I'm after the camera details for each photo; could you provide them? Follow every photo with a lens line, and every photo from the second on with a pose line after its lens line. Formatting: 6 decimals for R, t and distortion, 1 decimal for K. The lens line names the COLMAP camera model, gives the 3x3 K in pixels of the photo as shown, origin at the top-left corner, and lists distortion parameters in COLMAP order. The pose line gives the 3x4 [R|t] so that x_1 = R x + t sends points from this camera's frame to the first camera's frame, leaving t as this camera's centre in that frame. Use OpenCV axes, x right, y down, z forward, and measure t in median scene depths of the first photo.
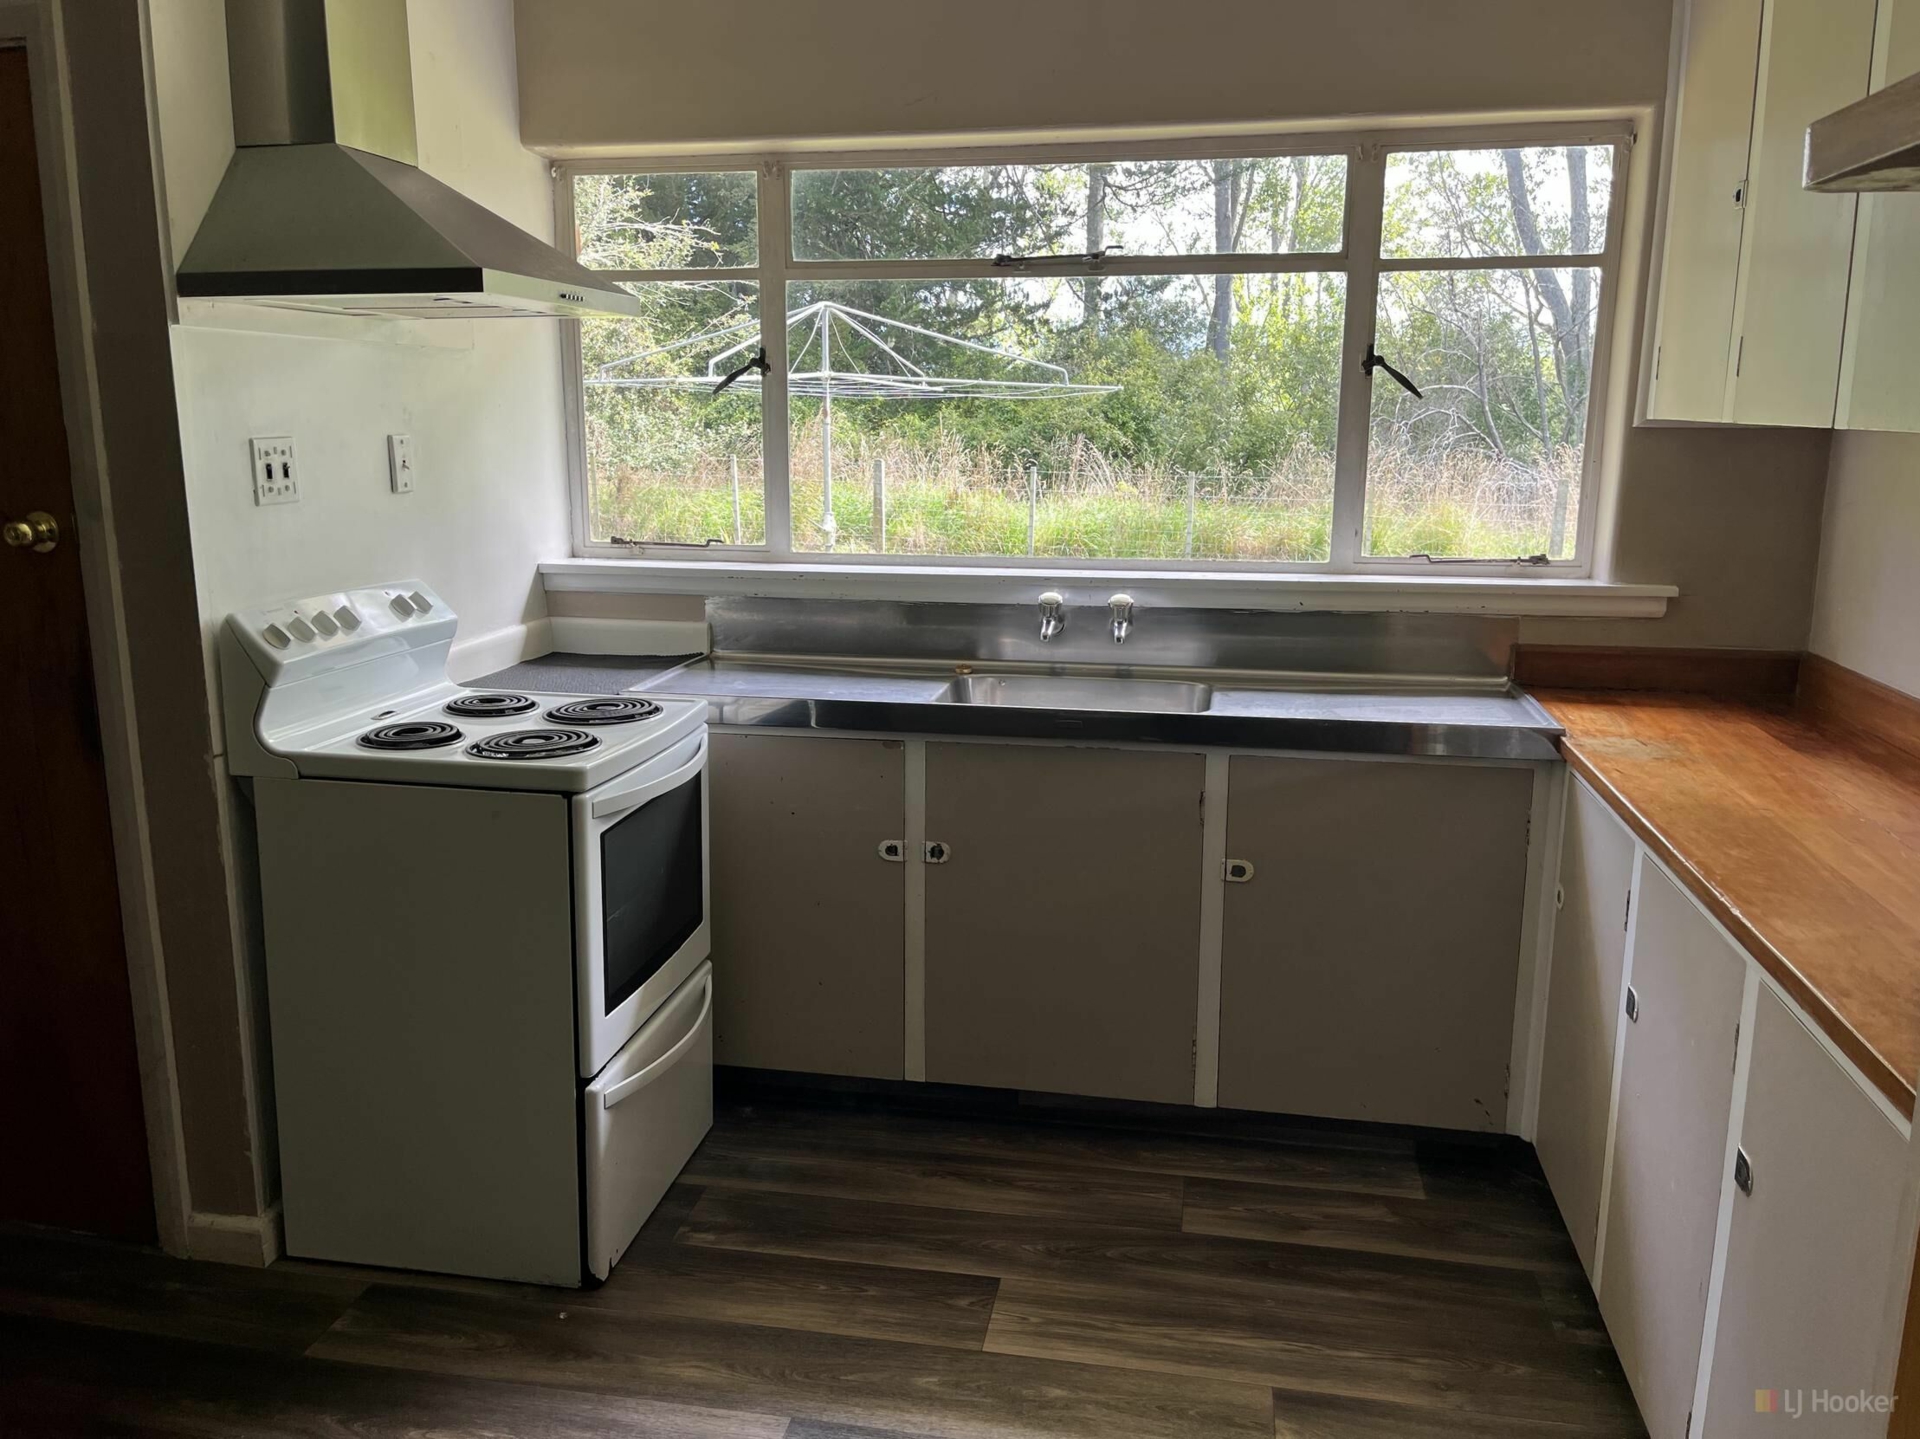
lens RADIAL K [[1460.1, 0, 954.8], [0, 1460.1, 712.2], [0, 0, 1]] dist [0.058288, -0.066808]
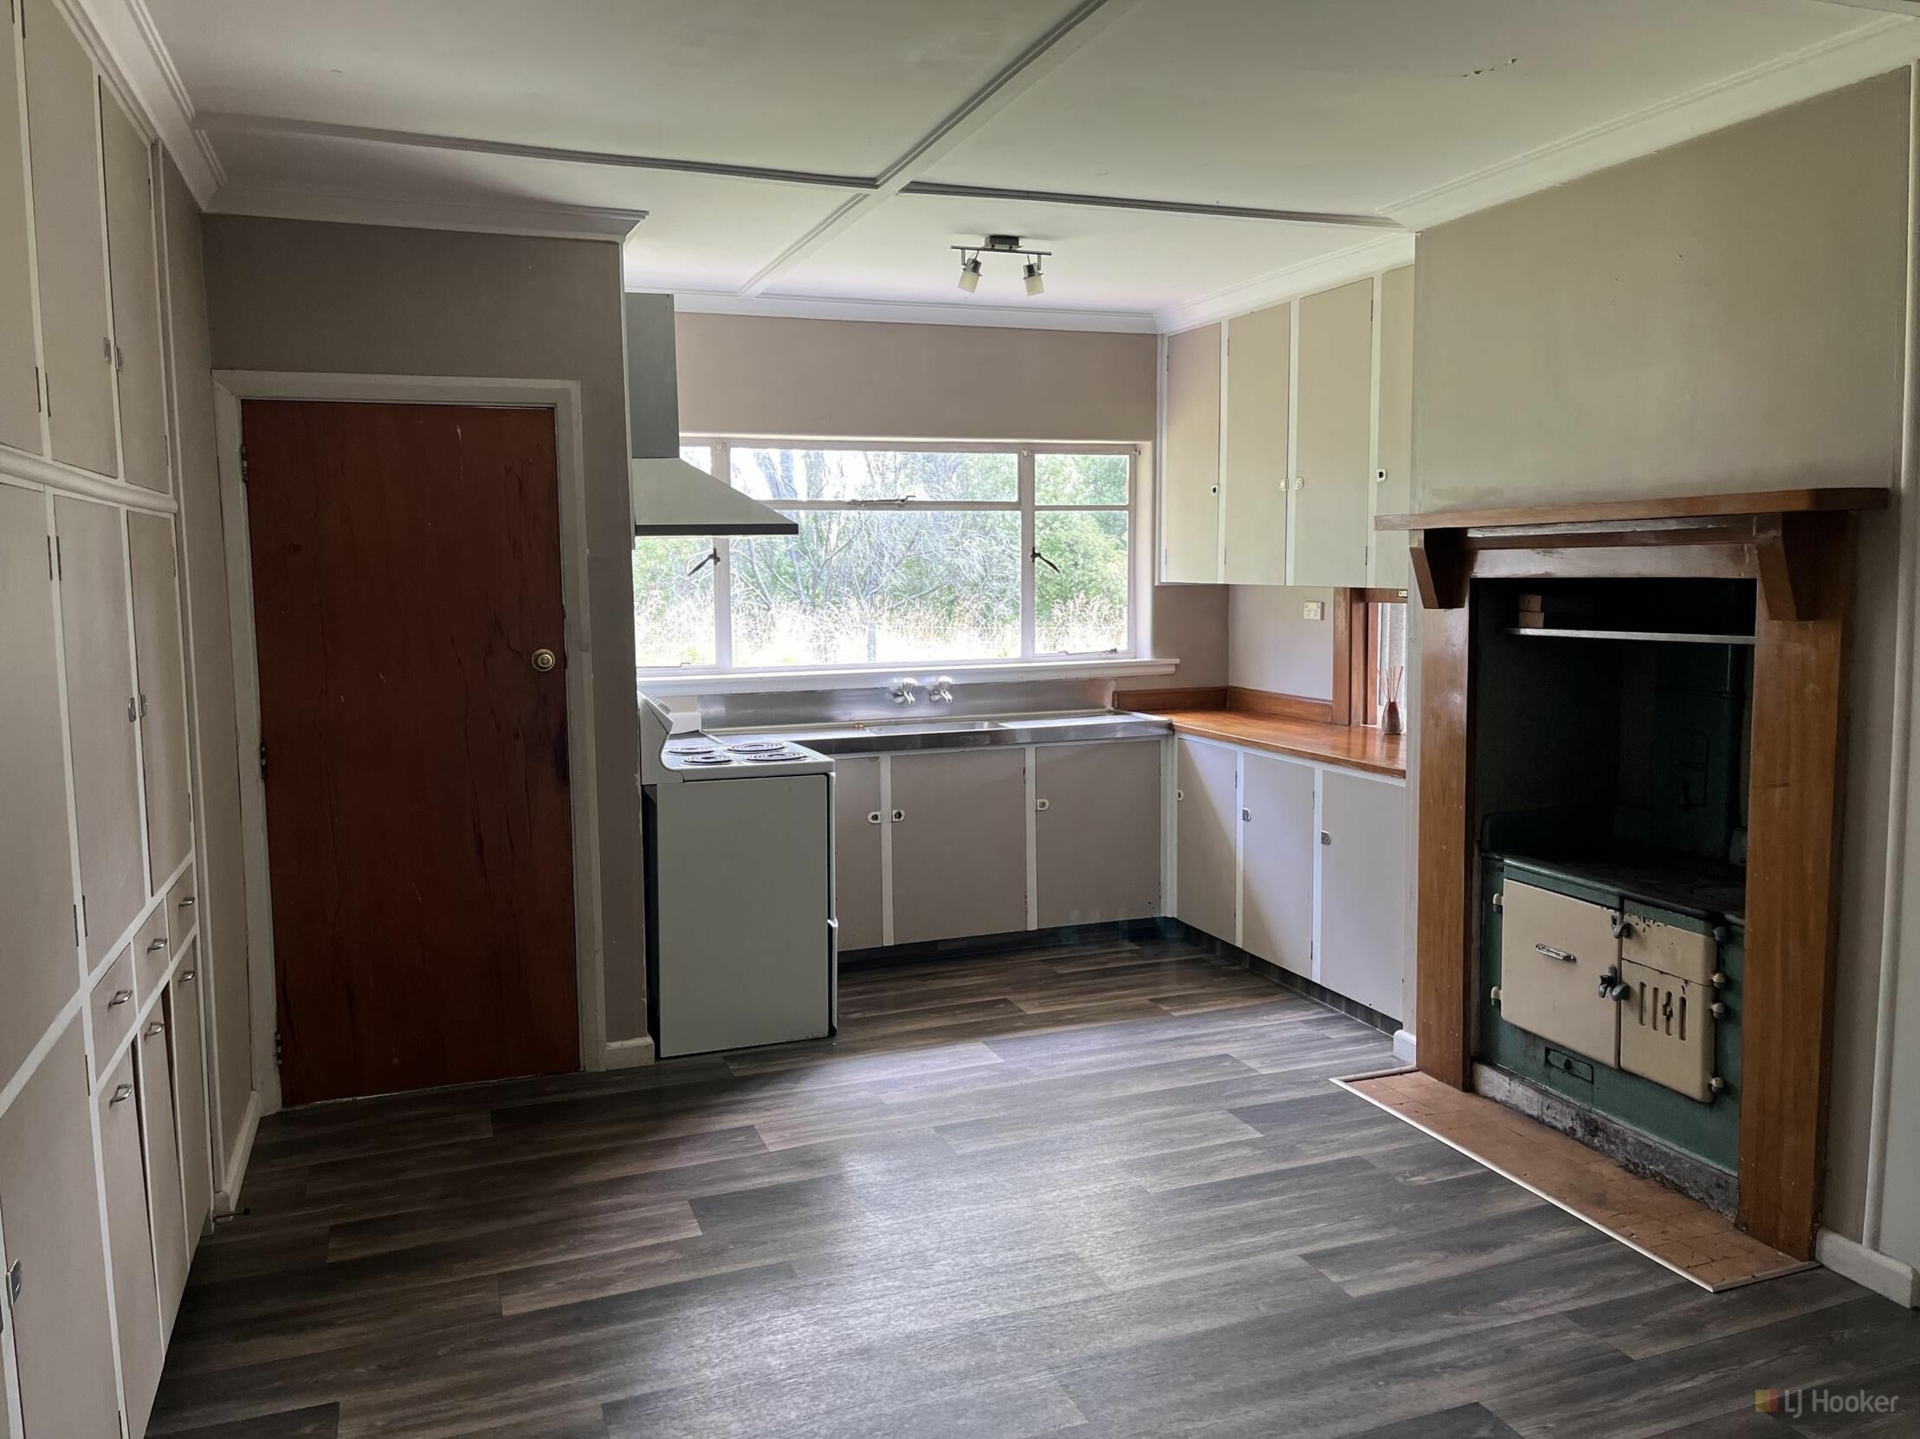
lens RADIAL K [[1460.1, 0, 965.5], [0, 1460.1, 716.7], [0, 0, 1]] dist [0.058288, -0.066808]
pose [[0.855350, -0.066638, 0.513747, -0.928686], [0.118178, 0.990643, -0.068262, 0.113199], [-0.504391, 0.119101, 0.855222, -0.686673]]
